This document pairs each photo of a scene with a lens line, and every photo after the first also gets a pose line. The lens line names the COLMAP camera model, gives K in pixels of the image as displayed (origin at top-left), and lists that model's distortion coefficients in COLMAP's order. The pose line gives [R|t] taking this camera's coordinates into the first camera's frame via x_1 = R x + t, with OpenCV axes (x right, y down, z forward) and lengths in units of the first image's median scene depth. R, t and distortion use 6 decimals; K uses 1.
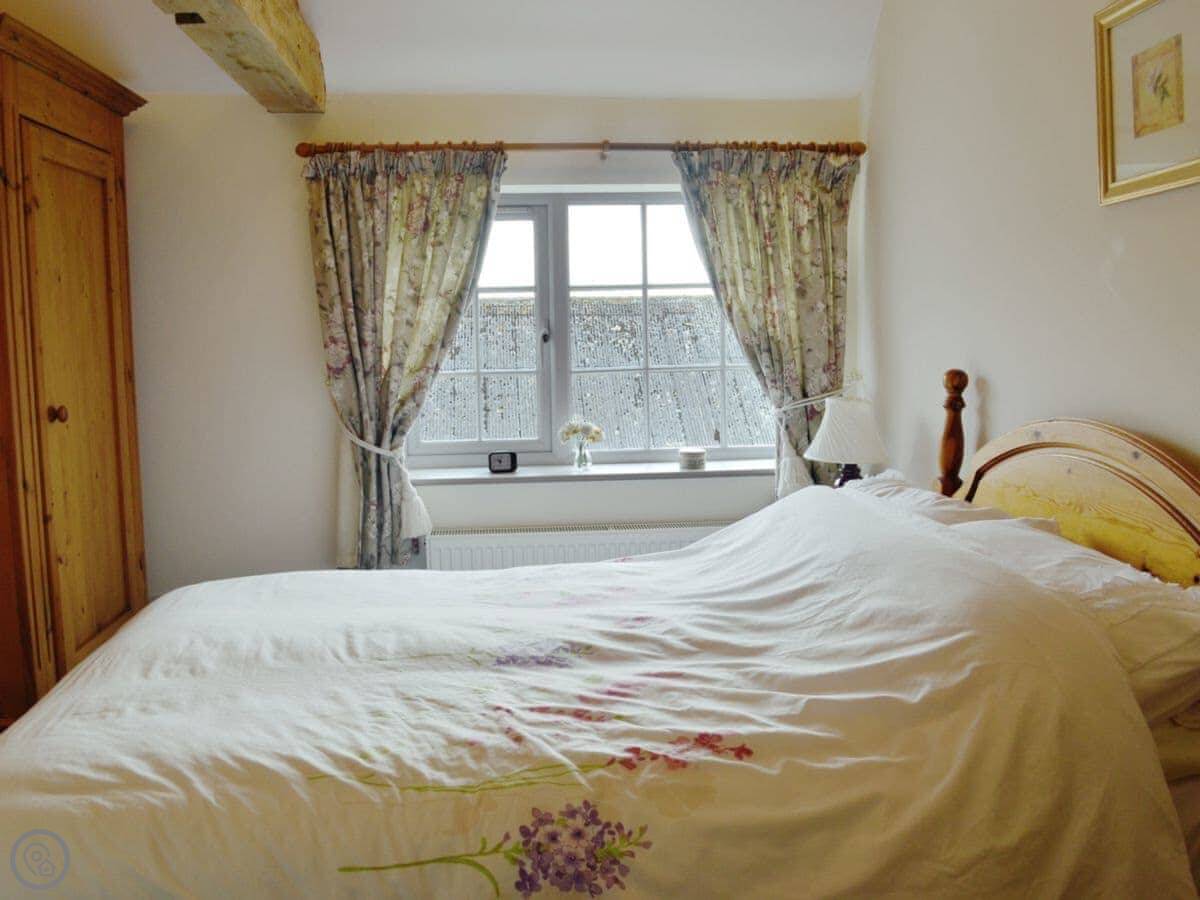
lens RADIAL K [[1107.7, 0, 600.0], [0, 1107.7, 450.0], [0, 0, 1]] dist [-0.072441, -0.006615]
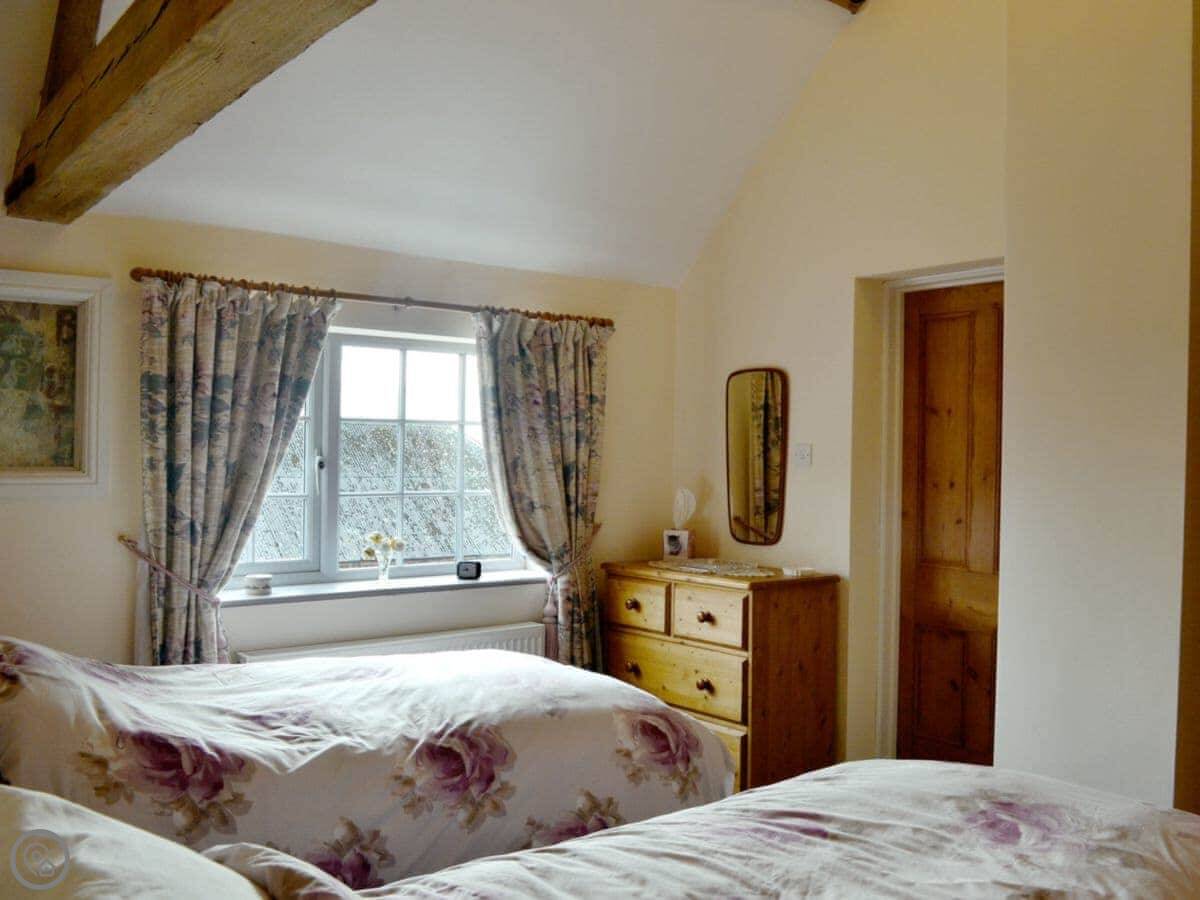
lens RADIAL K [[1107.7, 0, 600.0], [0, 1107.7, 450.0], [0, 0, 1]] dist [-0.072441, -0.006615]
pose [[0.832822, 0.030223, 0.552716, -0.571905], [0.036181, 0.993401, -0.108838, 0.015126], [-0.552357, 0.110640, 0.826232, -0.061075]]
